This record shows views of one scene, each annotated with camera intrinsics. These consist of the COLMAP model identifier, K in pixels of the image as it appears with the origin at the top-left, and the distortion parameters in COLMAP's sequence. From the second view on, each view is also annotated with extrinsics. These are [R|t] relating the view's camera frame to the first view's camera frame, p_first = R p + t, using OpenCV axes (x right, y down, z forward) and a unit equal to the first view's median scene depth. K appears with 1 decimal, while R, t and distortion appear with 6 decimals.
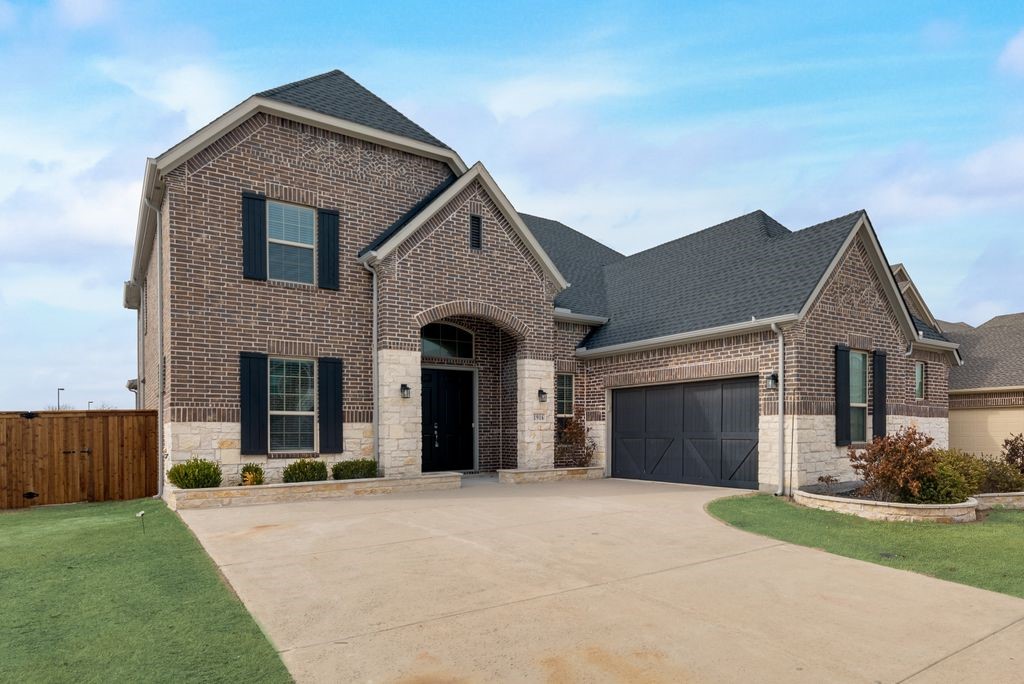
lens RADIAL K [[564.0, 0, 514.7], [0, 564.0, 345.7], [0, 0, 1]] dist [0.001114, 0.000046]
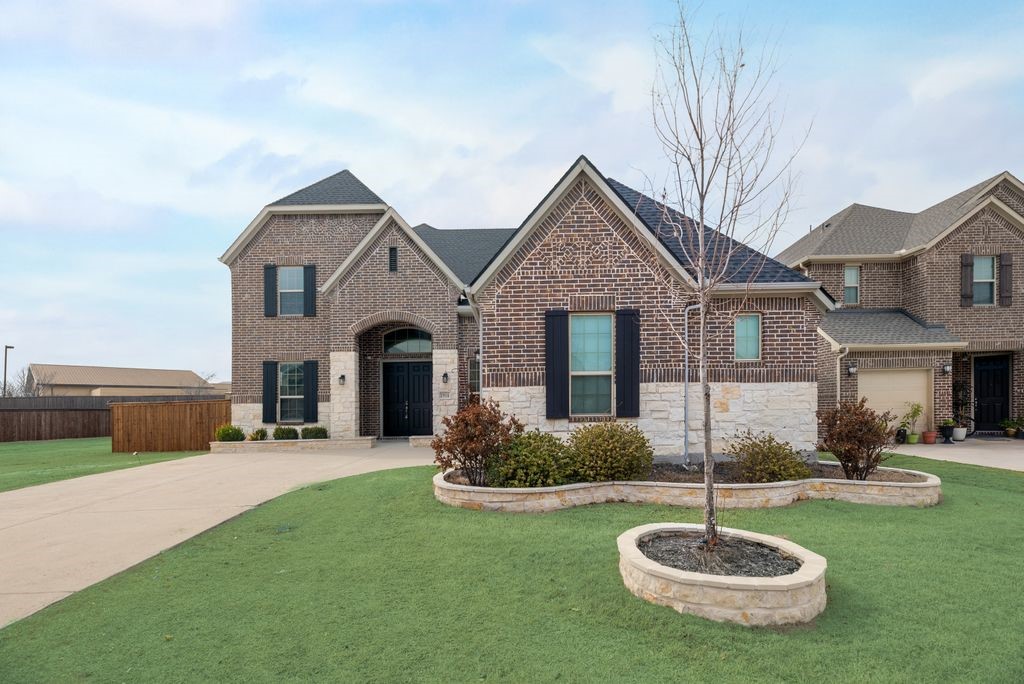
lens RADIAL K [[423.0, 0, 519.0], [0, 423.0, 346.4], [0, 0, 1]] dist [0.000801, 0.000594]
pose [[0.838710, -0.088371, -0.537360, 0.778841], [0.094413, 0.995399, -0.016339, 0.055742], [0.536332, -0.037030, 0.843195, 0.331396]]
